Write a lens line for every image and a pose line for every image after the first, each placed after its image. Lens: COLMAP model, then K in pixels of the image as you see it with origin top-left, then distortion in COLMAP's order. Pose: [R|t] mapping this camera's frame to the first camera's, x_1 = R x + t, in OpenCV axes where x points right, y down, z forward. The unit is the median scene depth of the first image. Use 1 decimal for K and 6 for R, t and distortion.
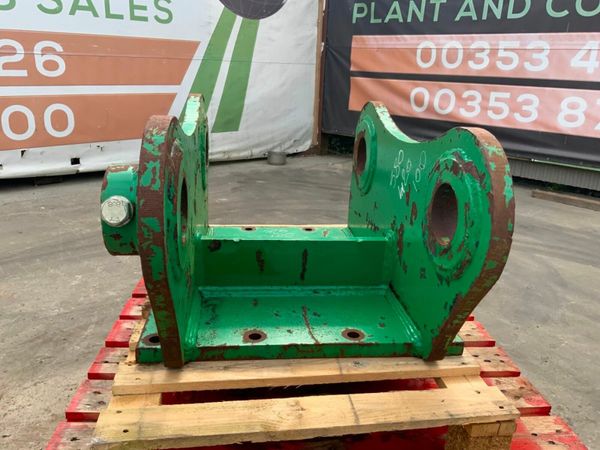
lens RADIAL K [[504.2, 0, 300.0], [0, 504.2, 225.0], [0, 0, 1]] dist [0.050964, -0.108560]
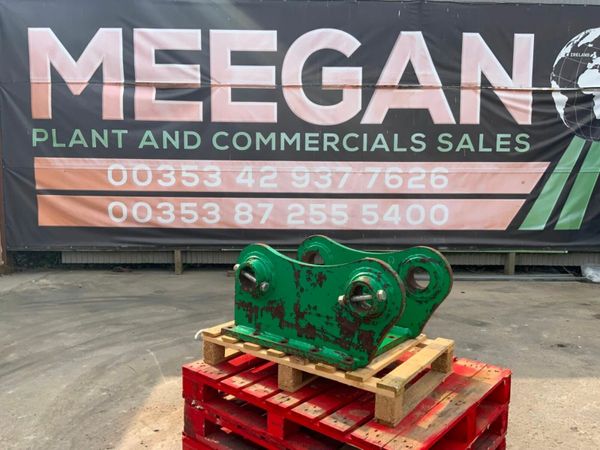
lens RADIAL K [[504.2, 0, 300.0], [0, 504.2, 225.0], [0, 0, 1]] dist [0.050964, -0.108560]
pose [[0.694131, -0.105052, 0.712142, -0.585092], [0.227709, 0.970537, -0.078780, -0.066492], [-0.682884, 0.216845, 0.697601, -0.155223]]
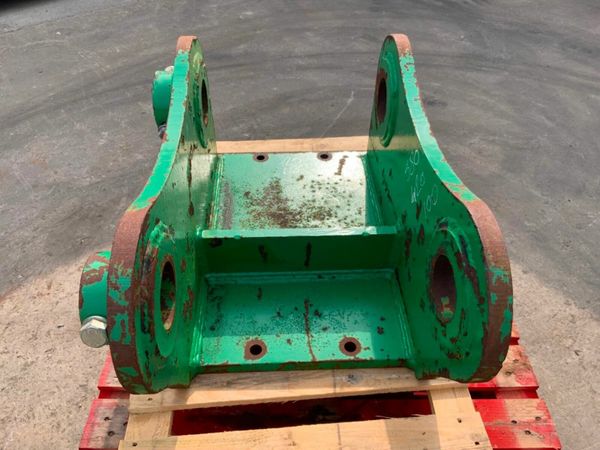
lens RADIAL K [[504.2, 0, 300.0], [0, 504.2, 225.0], [0, 0, 1]] dist [0.050964, -0.108560]
pose [[0.996678, 0.022230, -0.078353, 0.025818], [0.014090, 0.900462, 0.434706, -0.152086], [0.080218, -0.434366, 0.897157, 0.054436]]
